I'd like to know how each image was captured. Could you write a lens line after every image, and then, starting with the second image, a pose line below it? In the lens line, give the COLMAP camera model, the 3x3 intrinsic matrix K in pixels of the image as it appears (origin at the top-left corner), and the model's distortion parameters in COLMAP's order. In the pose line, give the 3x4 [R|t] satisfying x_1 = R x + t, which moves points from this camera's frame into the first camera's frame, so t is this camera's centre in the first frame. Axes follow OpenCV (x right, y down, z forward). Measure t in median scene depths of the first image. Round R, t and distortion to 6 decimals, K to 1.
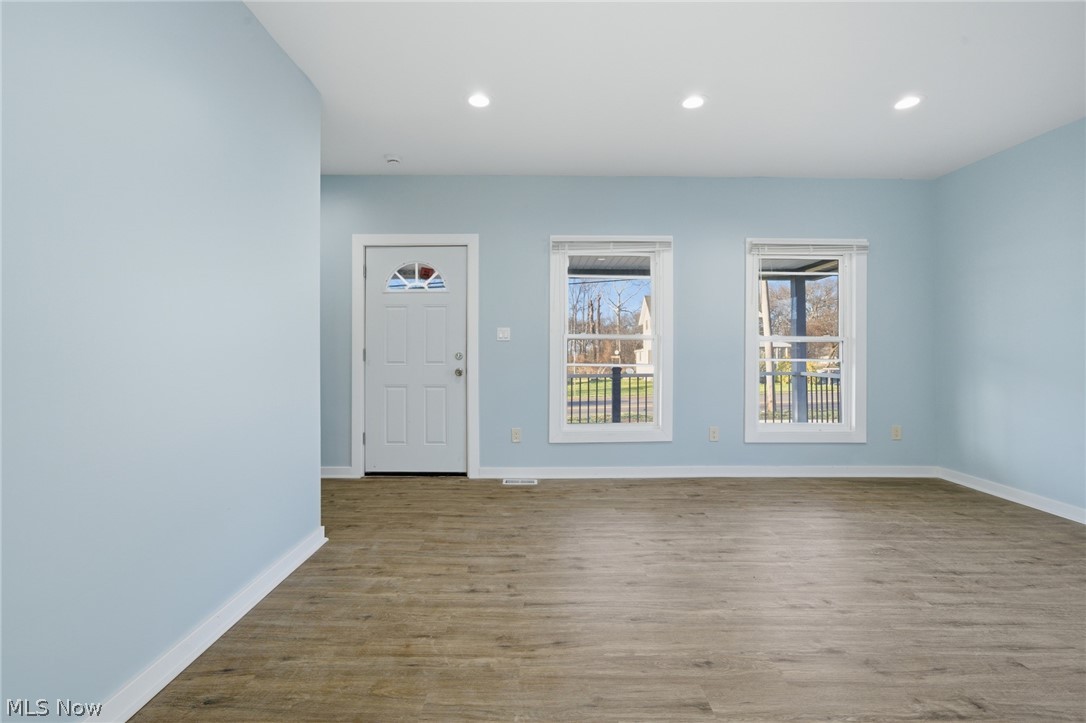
lens RADIAL K [[457.3, 0, 538.4], [0, 457.3, 356.8], [0, 0, 1]] dist [0.000685, 0.000394]
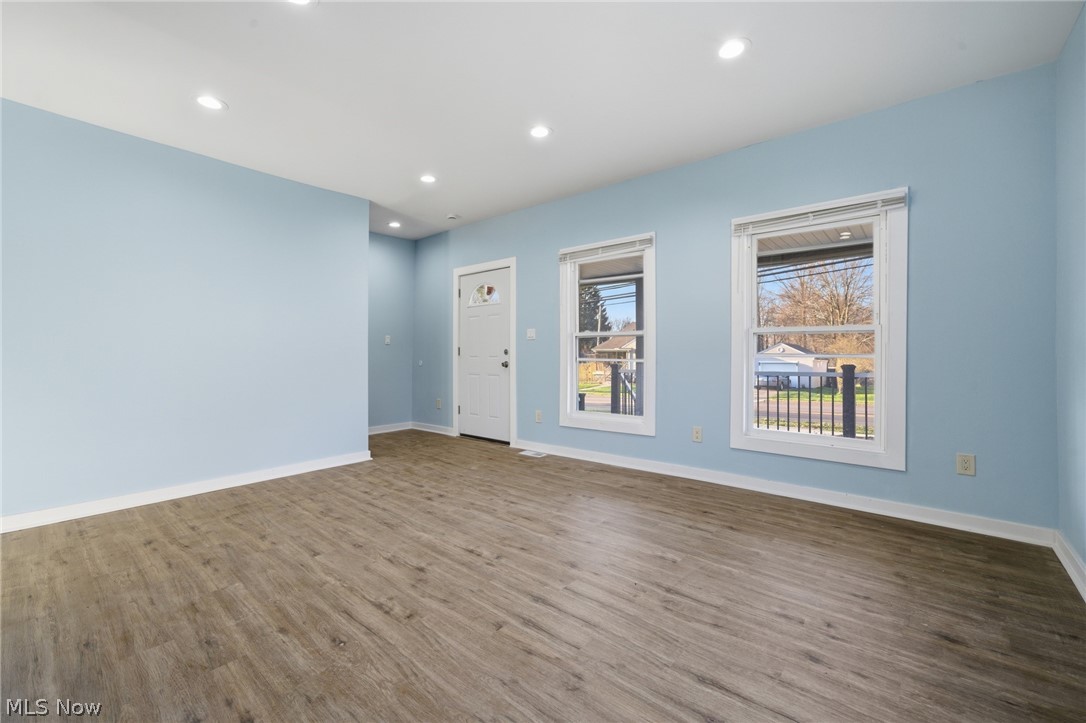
lens RADIAL K [[445.0, 0, 541.2], [0, 445.0, 352.7], [0, 0, 1]] dist [-0.008302, 0.002276]
pose [[0.759421, -0.002225, -0.650596, 1.016819], [-0.002666, 0.999975, -0.006532, 0.011984], [0.650594, 0.006695, 0.759396, 0.141009]]
